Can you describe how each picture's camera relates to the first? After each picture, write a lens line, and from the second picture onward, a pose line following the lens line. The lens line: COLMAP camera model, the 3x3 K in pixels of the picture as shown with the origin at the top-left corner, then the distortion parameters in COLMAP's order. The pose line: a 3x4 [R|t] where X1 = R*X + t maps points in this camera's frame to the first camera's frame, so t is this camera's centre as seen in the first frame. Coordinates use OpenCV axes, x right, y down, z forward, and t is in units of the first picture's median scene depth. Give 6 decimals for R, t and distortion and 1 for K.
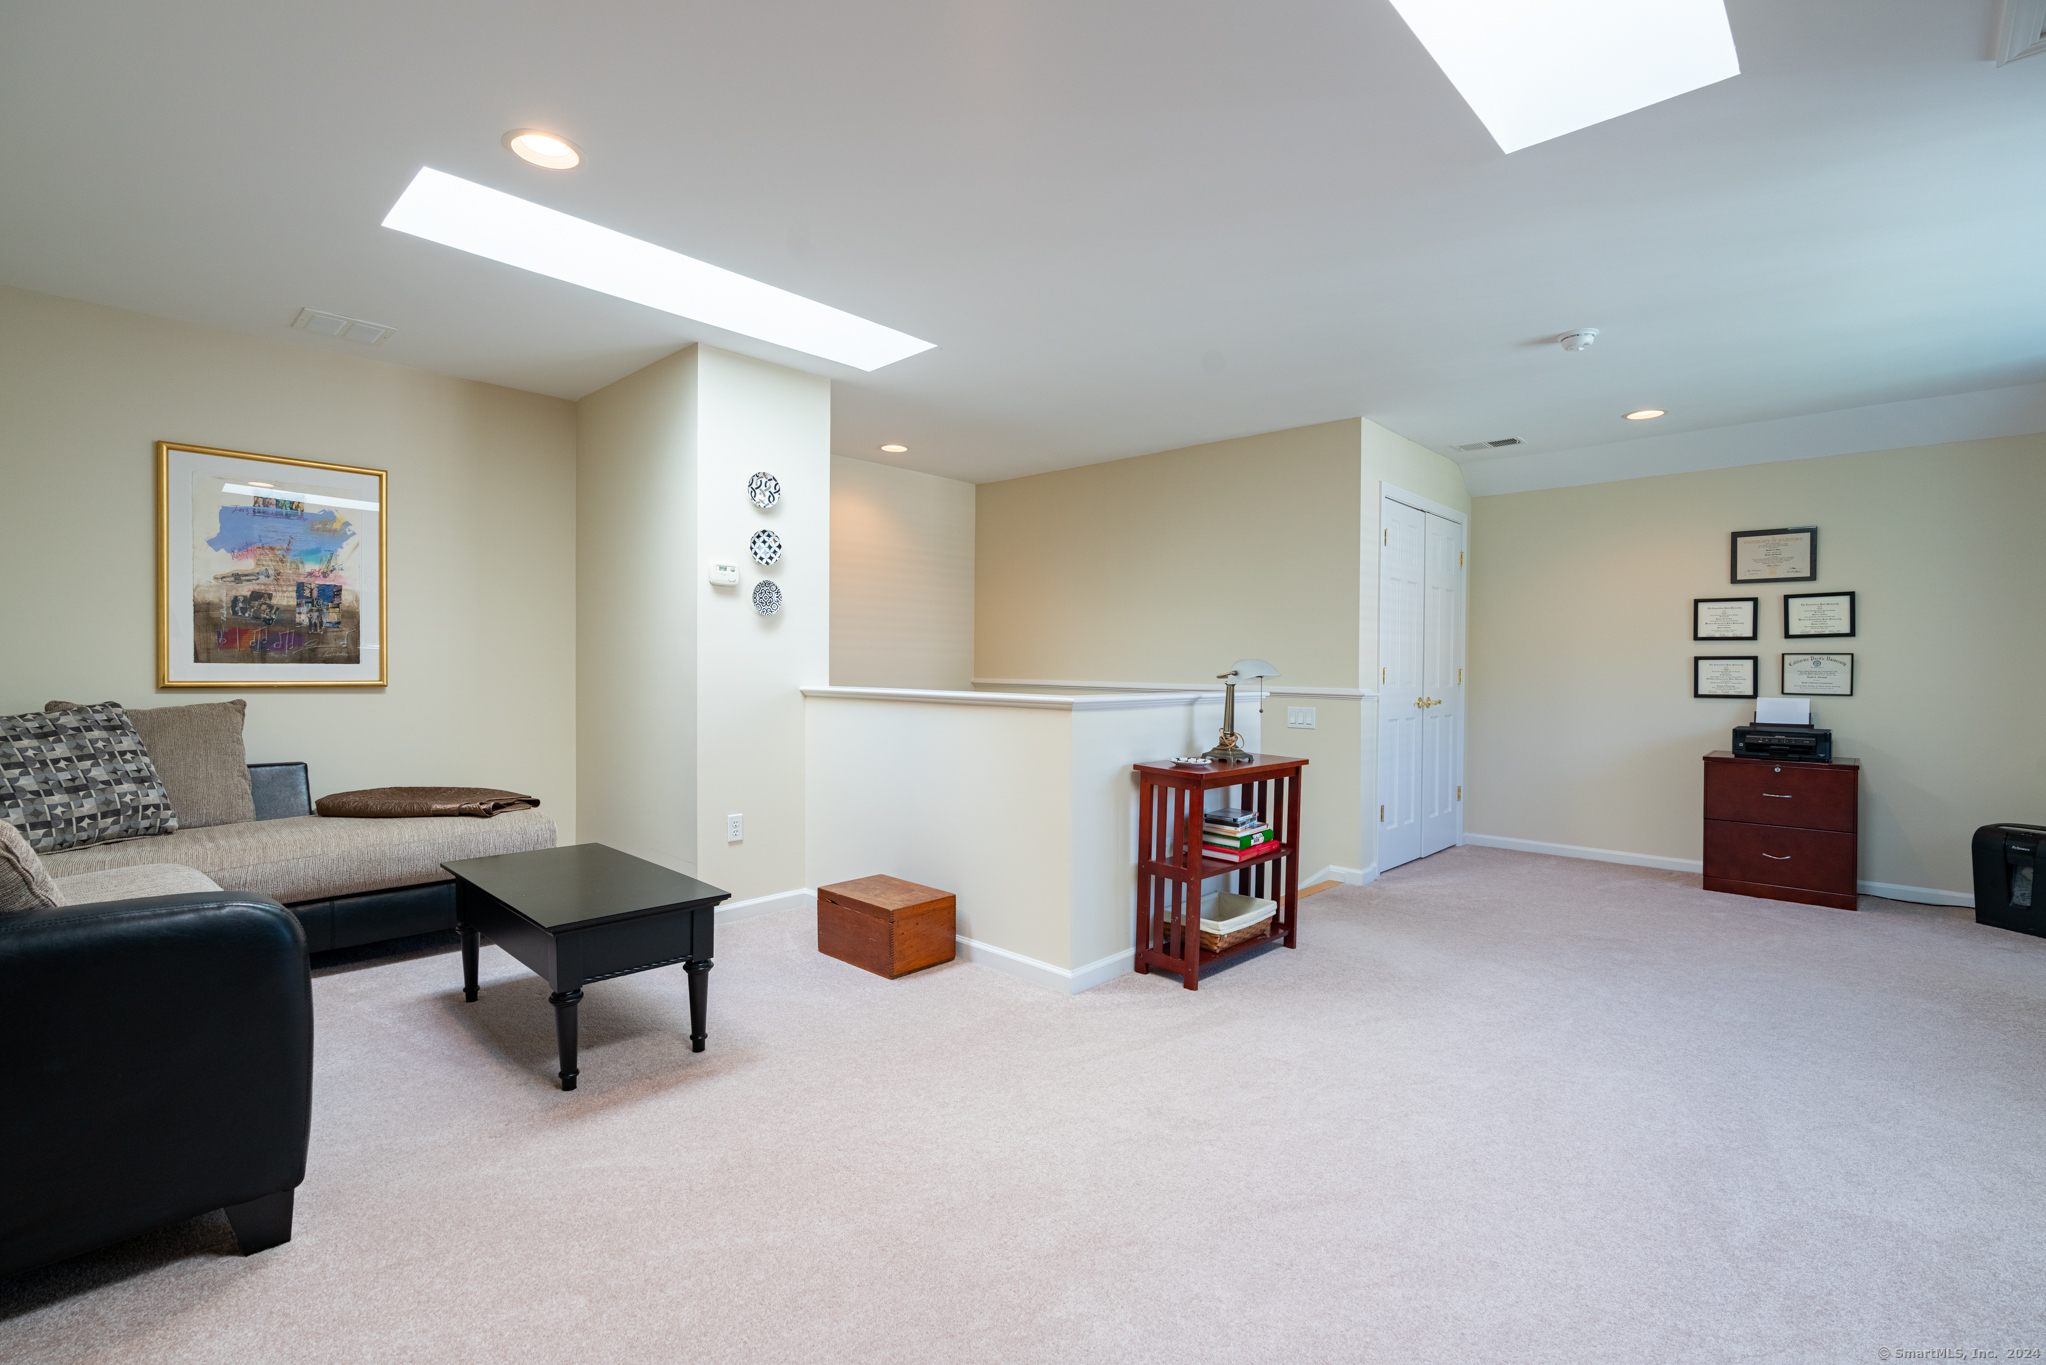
lens RADIAL K [[936.2, 0, 1023.0], [0, 936.2, 682.5], [0, 0, 1]] dist [0.021406, 0.000222]
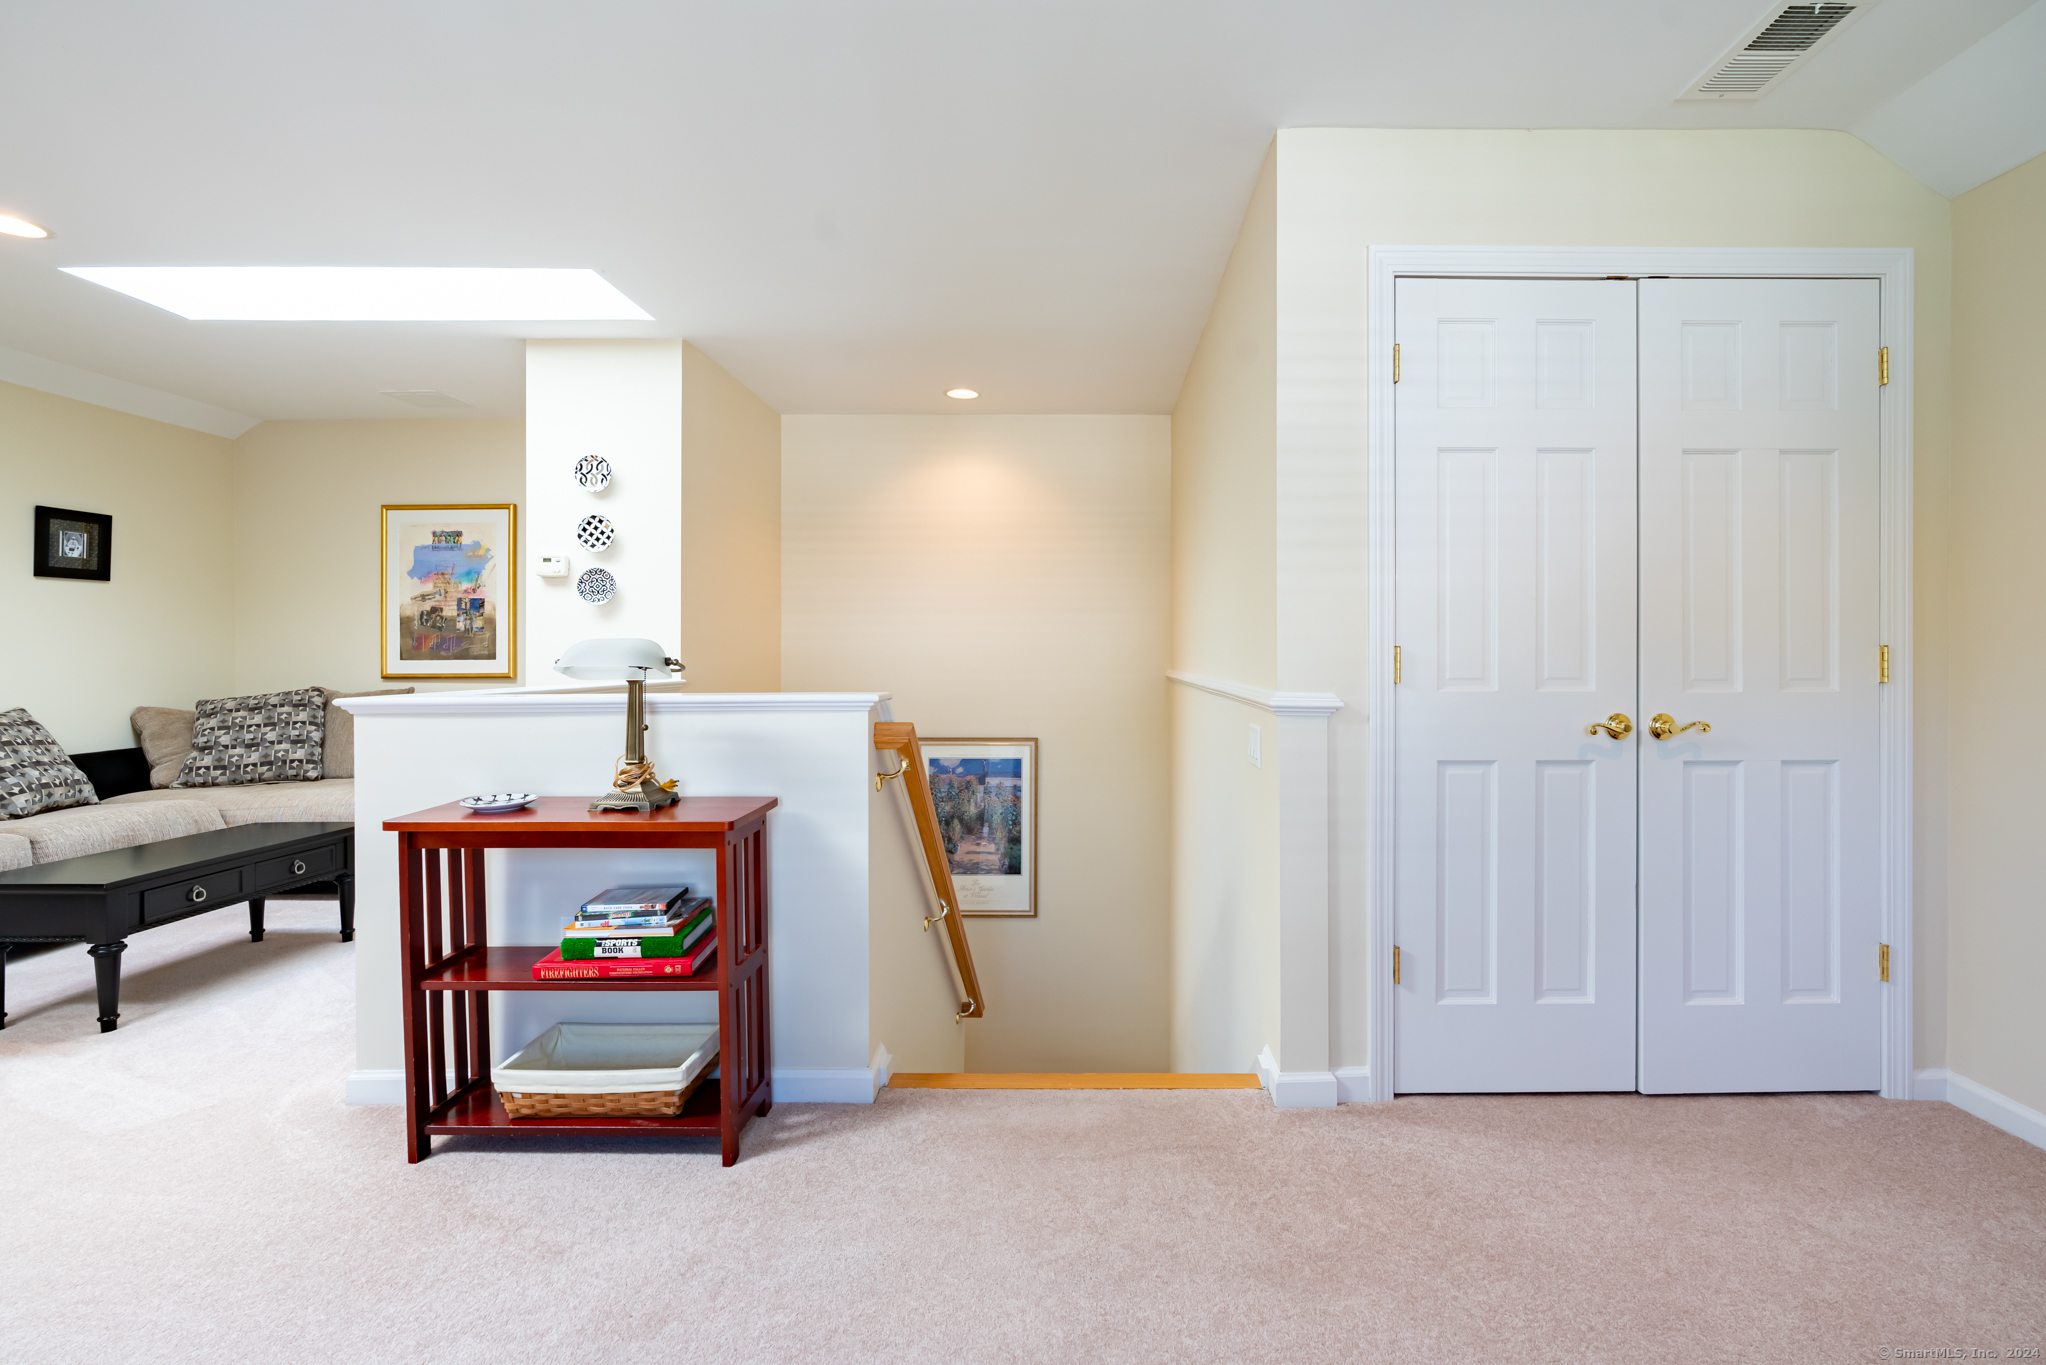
lens RADIAL K [[953.4, 0, 1021.4], [0, 953.4, 659.7], [0, 0, 1]] dist [0.000119, 0.000505]
pose [[0.691017, -0.007636, -0.722799, 0.728635], [-0.003212, 0.999902, -0.013635, -0.005145], [0.722832, 0.011743, 0.690924, 0.657441]]
